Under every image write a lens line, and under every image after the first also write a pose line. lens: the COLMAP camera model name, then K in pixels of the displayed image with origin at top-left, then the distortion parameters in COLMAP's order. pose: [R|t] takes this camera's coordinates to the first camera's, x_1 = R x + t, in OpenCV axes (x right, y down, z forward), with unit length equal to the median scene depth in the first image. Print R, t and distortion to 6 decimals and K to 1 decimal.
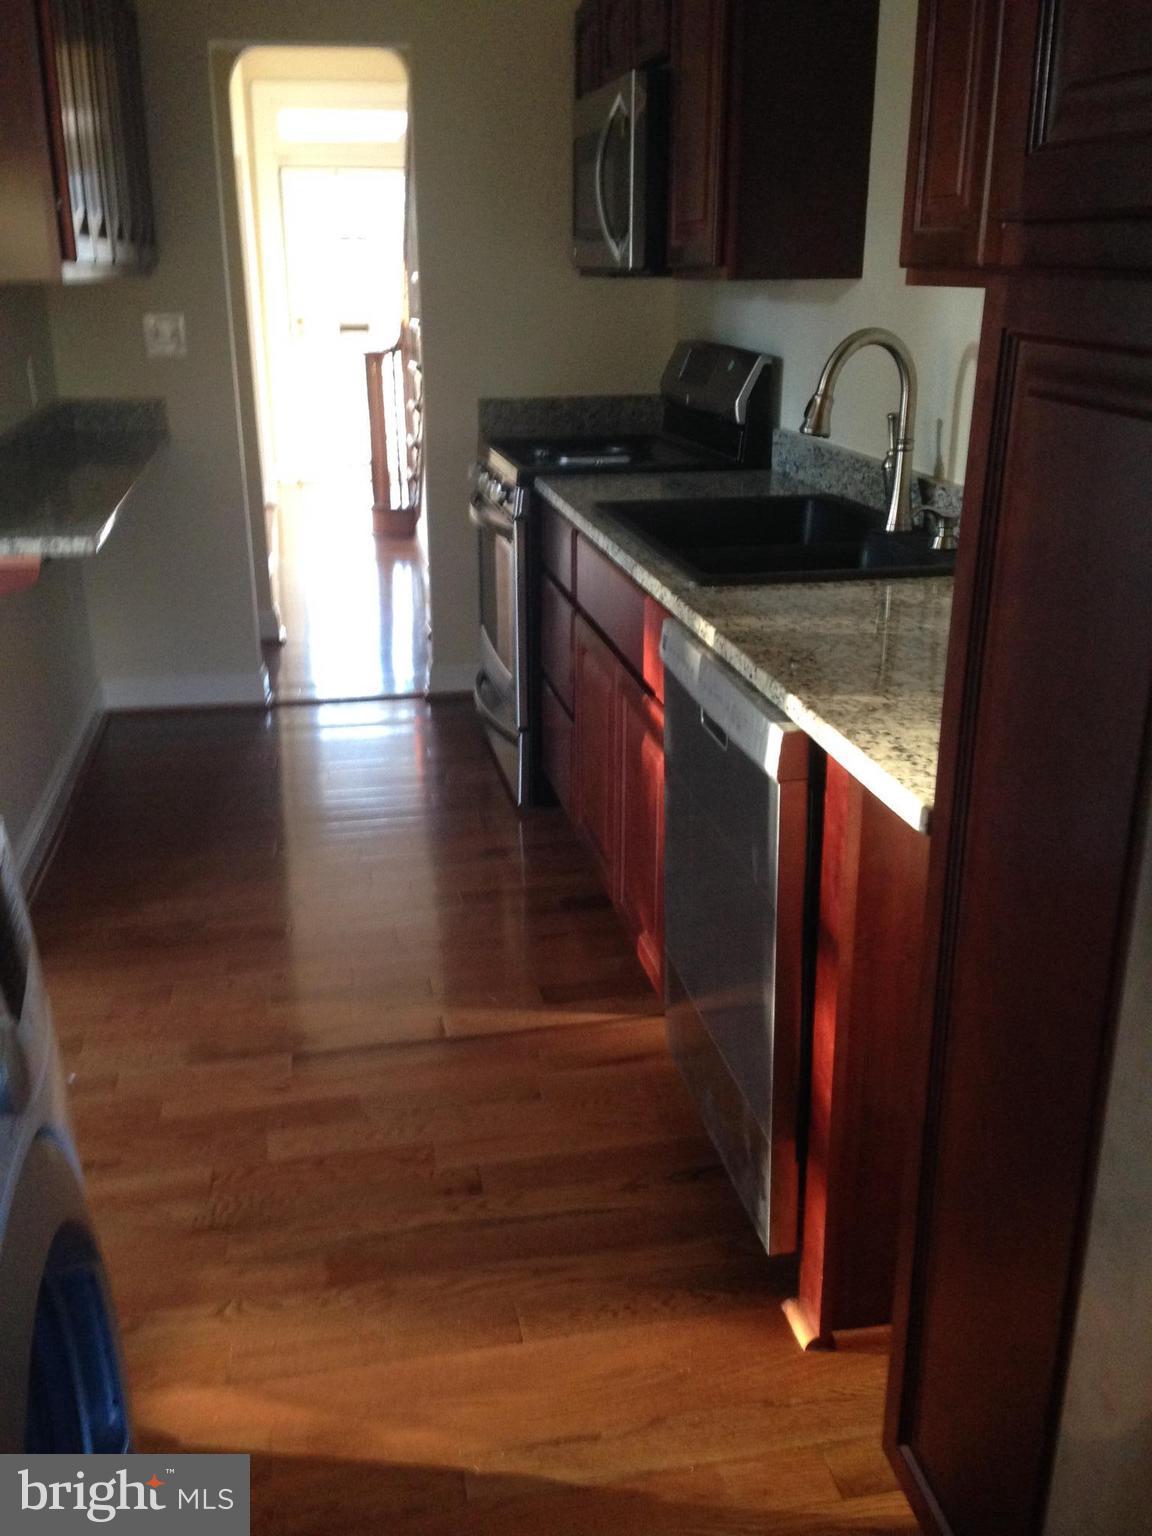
lens RADIAL K [[1396.4, 0, 576.0], [0, 1396.4, 768.0], [0, 0, 1]] dist [0.003368, 0.000510]
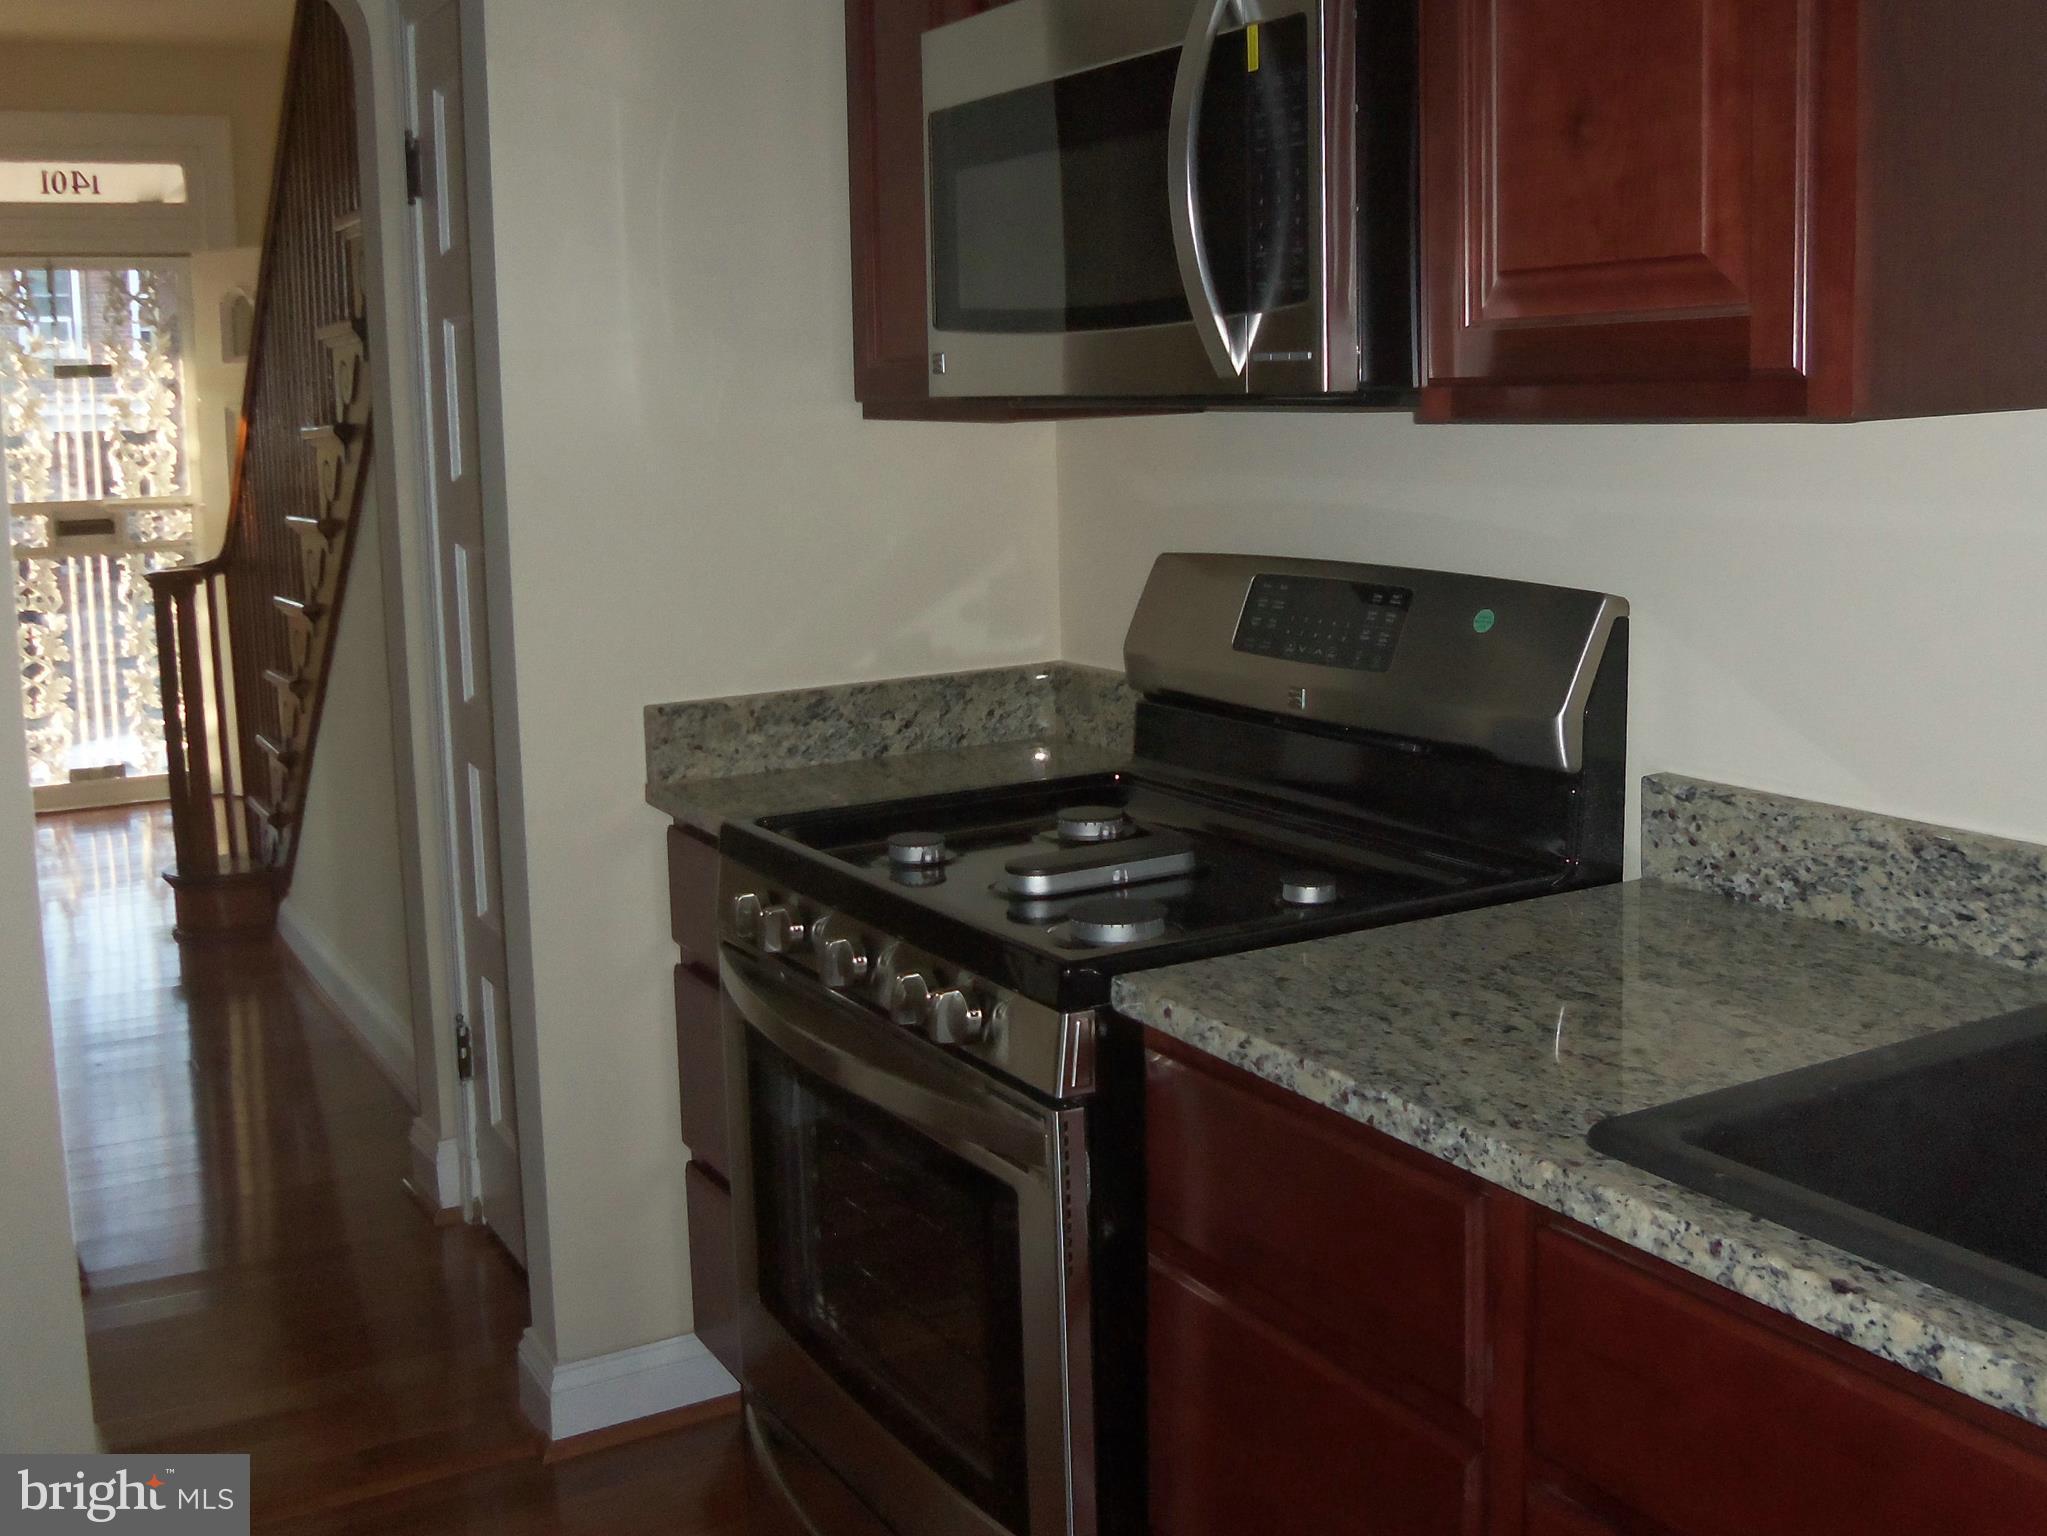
lens RADIAL K [[2113.7, 0, 1023.5], [0, 2113.7, 768.0], [0, 0, 1]] dist [-0.277604, 0.003473]
pose [[0.939745, -0.070584, 0.334510, -0.174093], [0.125748, 0.981227, -0.146219, -0.148524], [-0.317910, 0.179473, 0.930980, 0.418744]]
